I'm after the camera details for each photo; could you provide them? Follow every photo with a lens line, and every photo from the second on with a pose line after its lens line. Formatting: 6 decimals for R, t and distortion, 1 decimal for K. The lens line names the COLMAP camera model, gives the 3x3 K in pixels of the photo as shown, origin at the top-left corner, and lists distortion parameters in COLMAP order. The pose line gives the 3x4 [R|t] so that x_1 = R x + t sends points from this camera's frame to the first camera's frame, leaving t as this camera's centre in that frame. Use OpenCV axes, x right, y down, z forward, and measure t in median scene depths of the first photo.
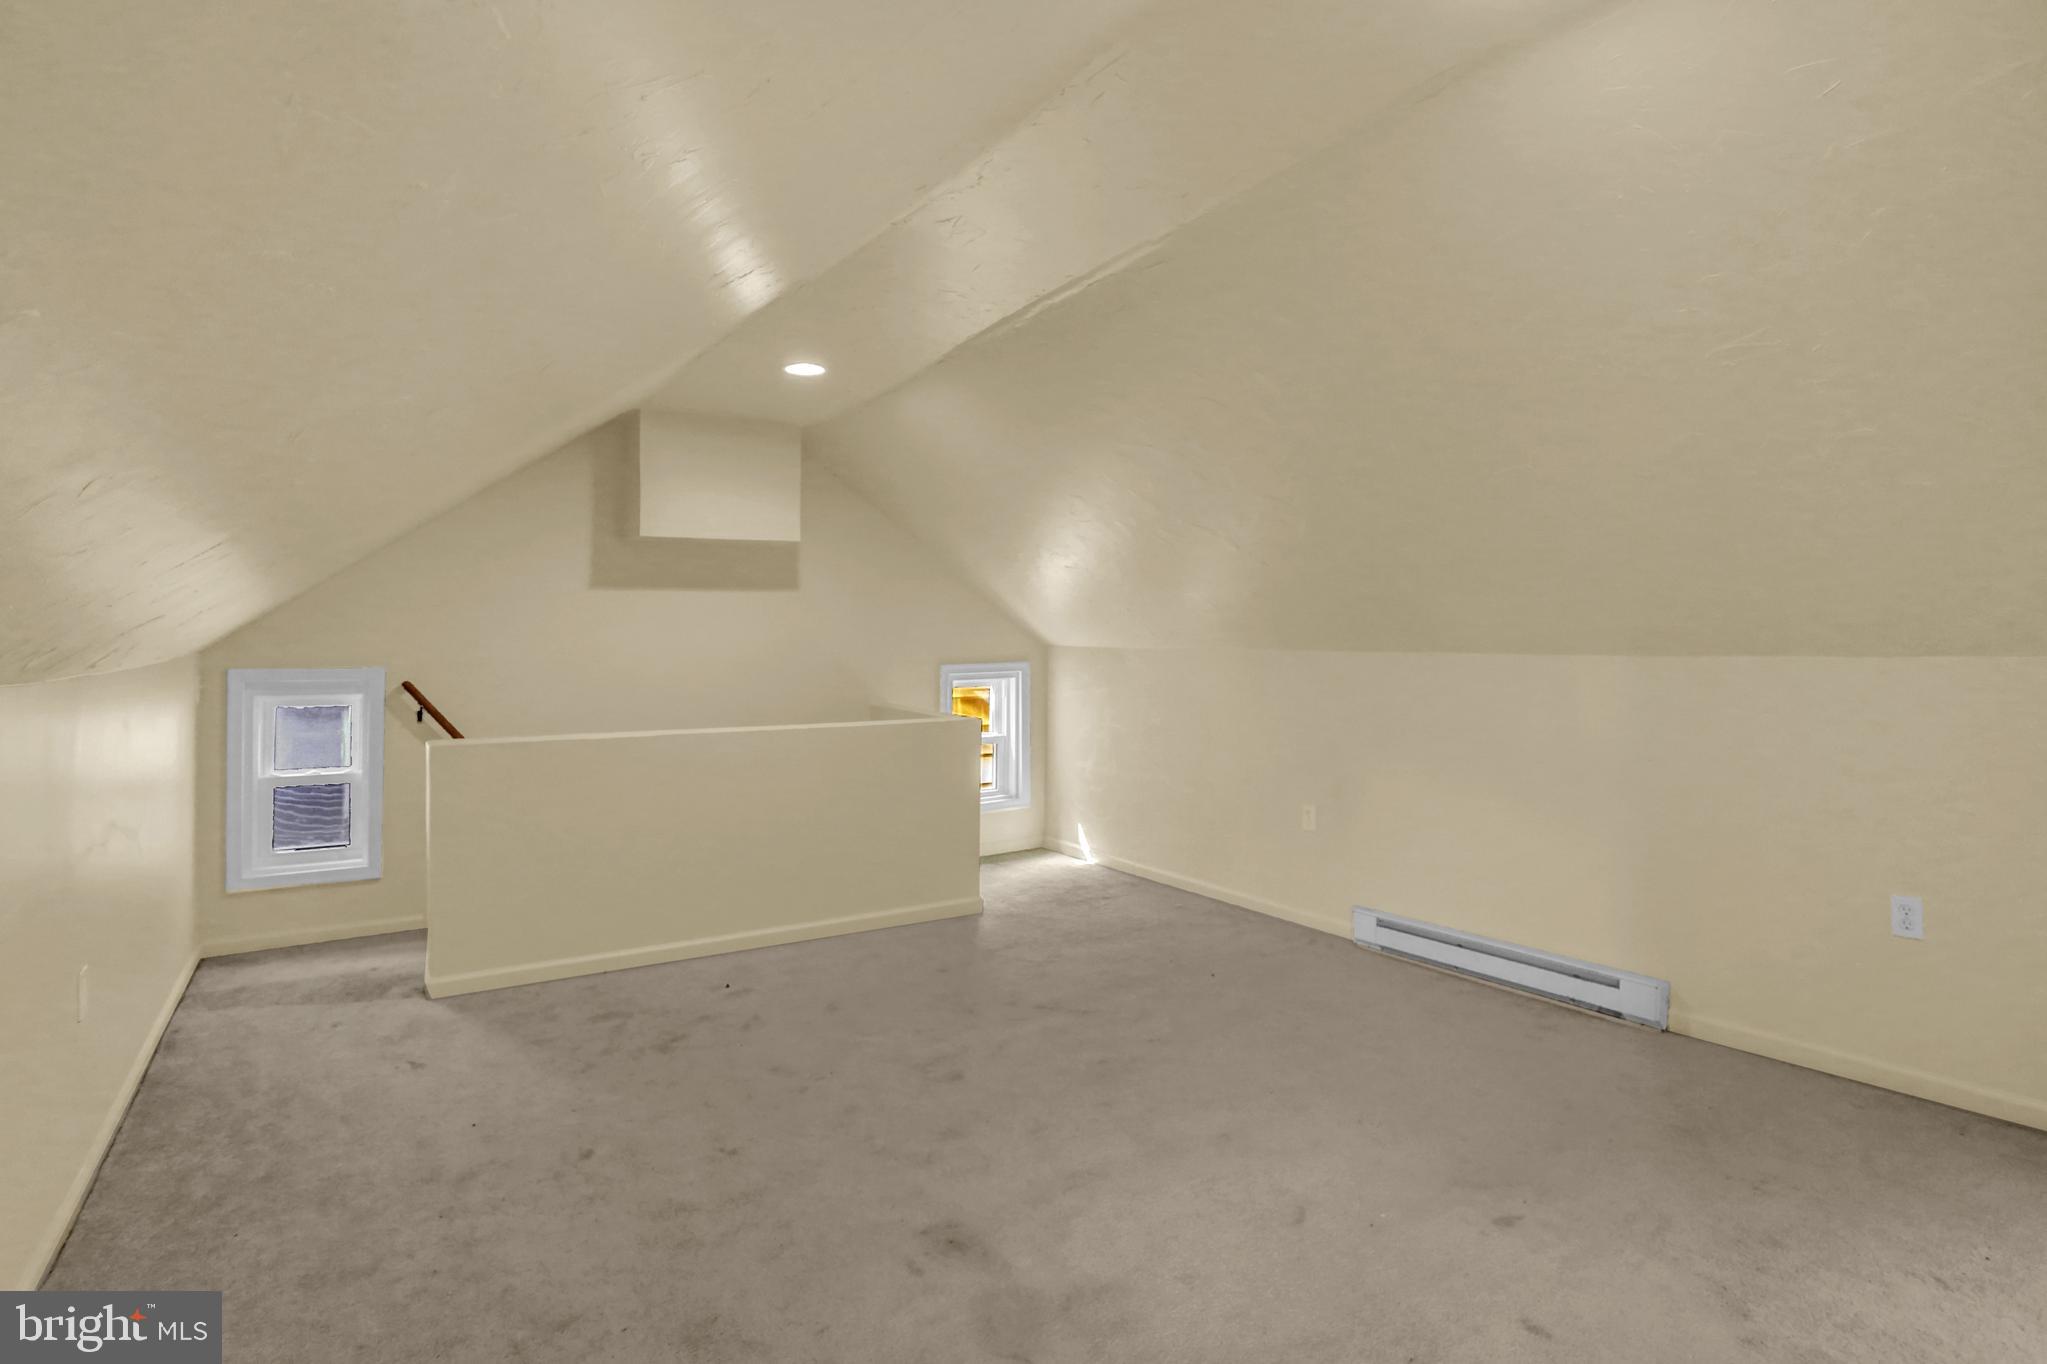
lens RADIAL K [[1022.2, 0, 1022.3], [0, 1022.2, 664.2], [0, 0, 1]] dist [-0.076959, 0.045126]
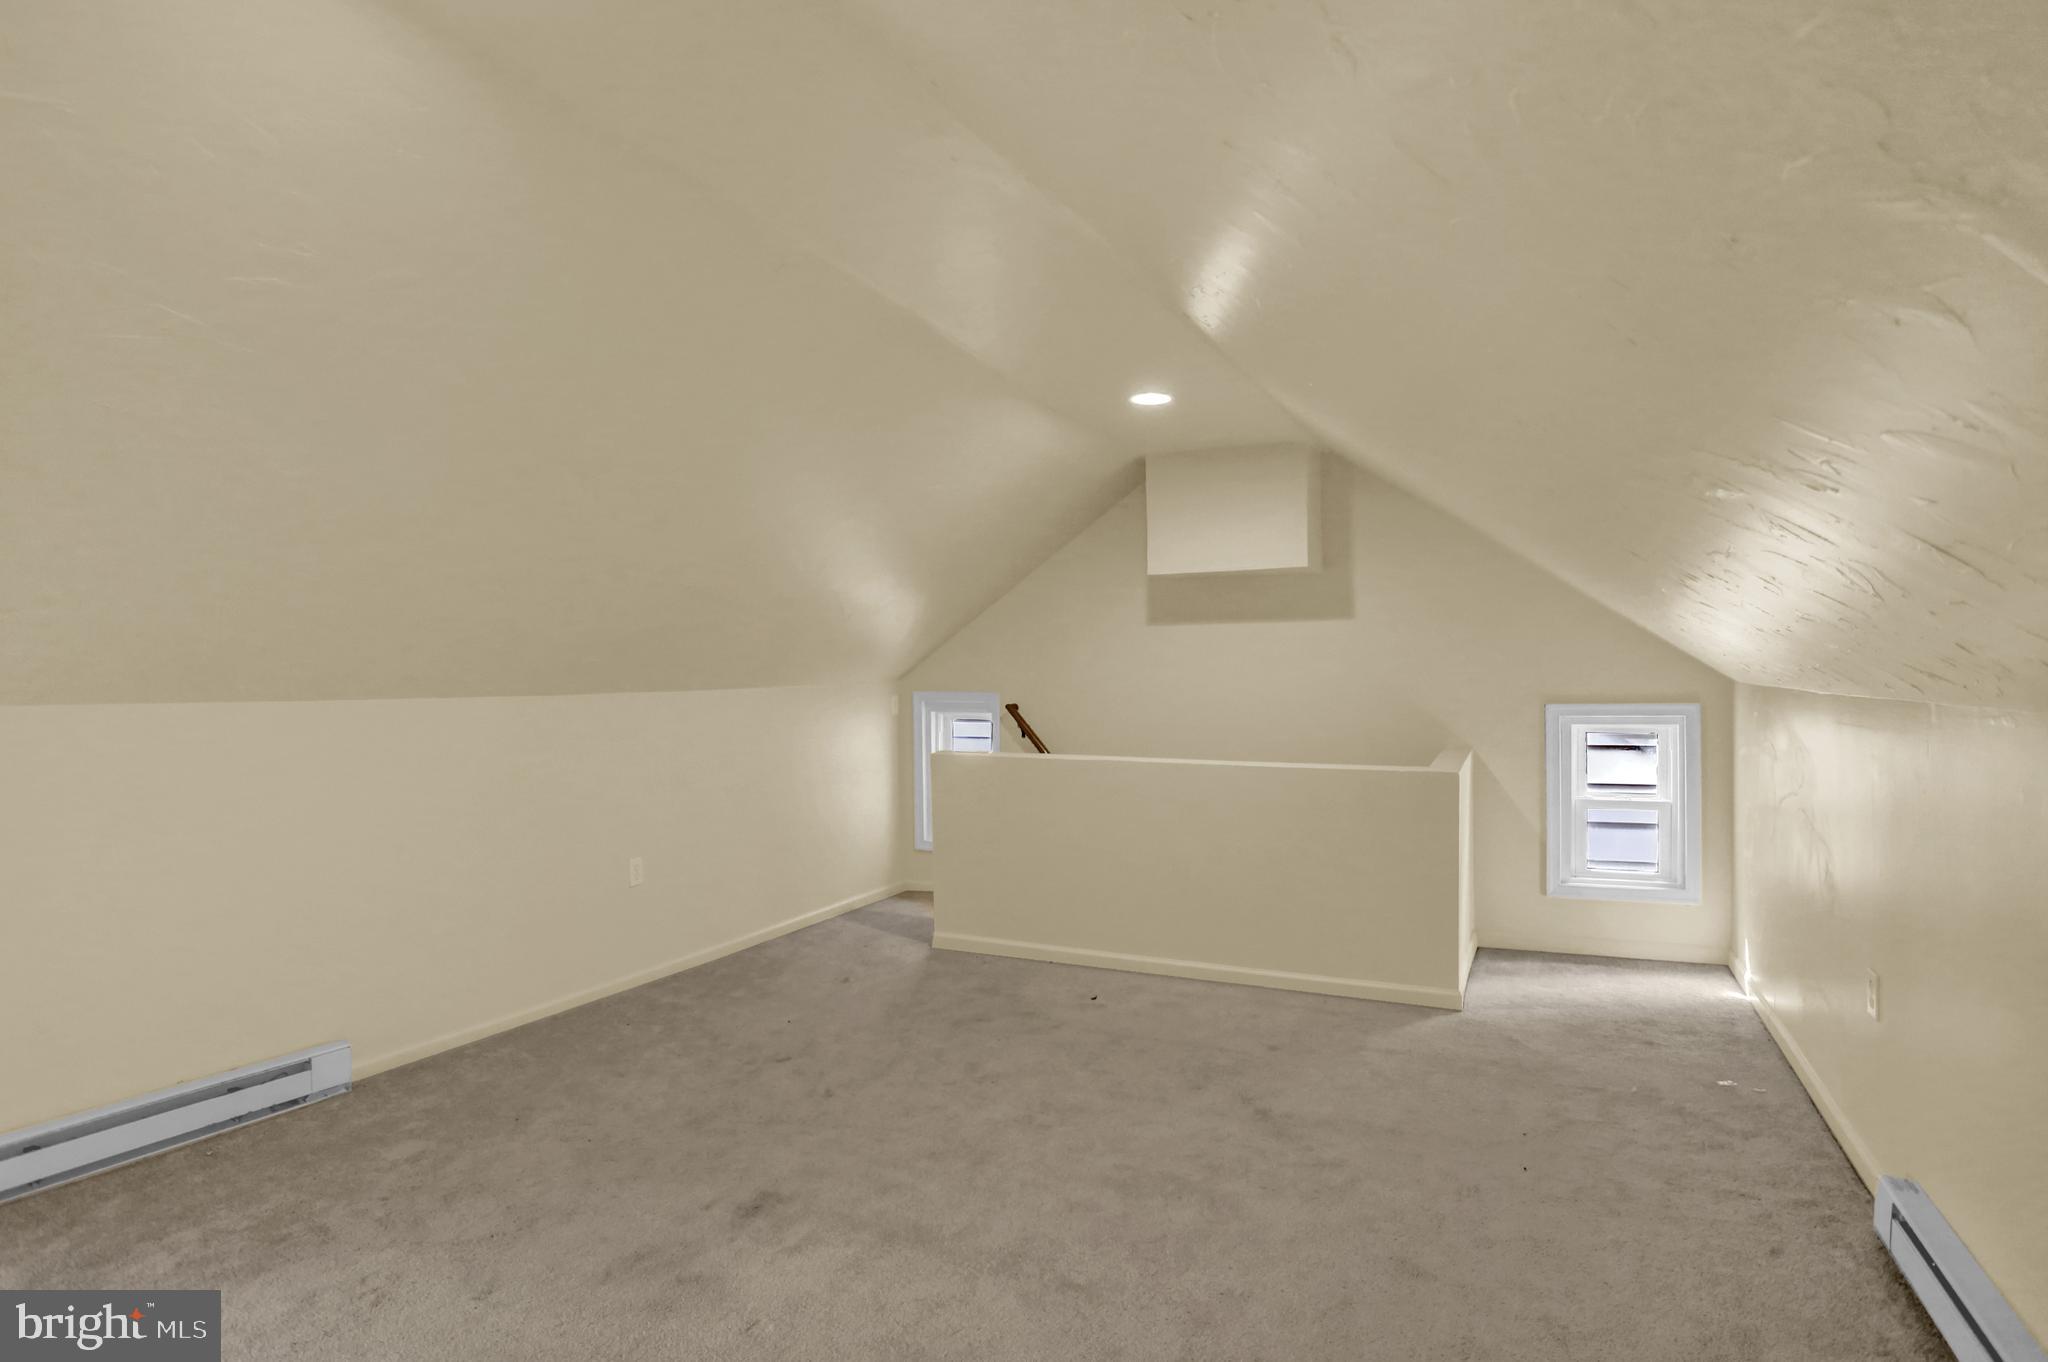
lens RADIAL K [[1044.3, 0, 1016.4], [0, 1044.3, 688.4], [0, 0, 1]] dist [-0.052908, 0.030871]
pose [[0.538766, 0.016294, -0.842298, 0.494409], [-0.019871, 0.999781, 0.006631, -0.011124], [0.842221, 0.013165, 0.538972, 0.284472]]
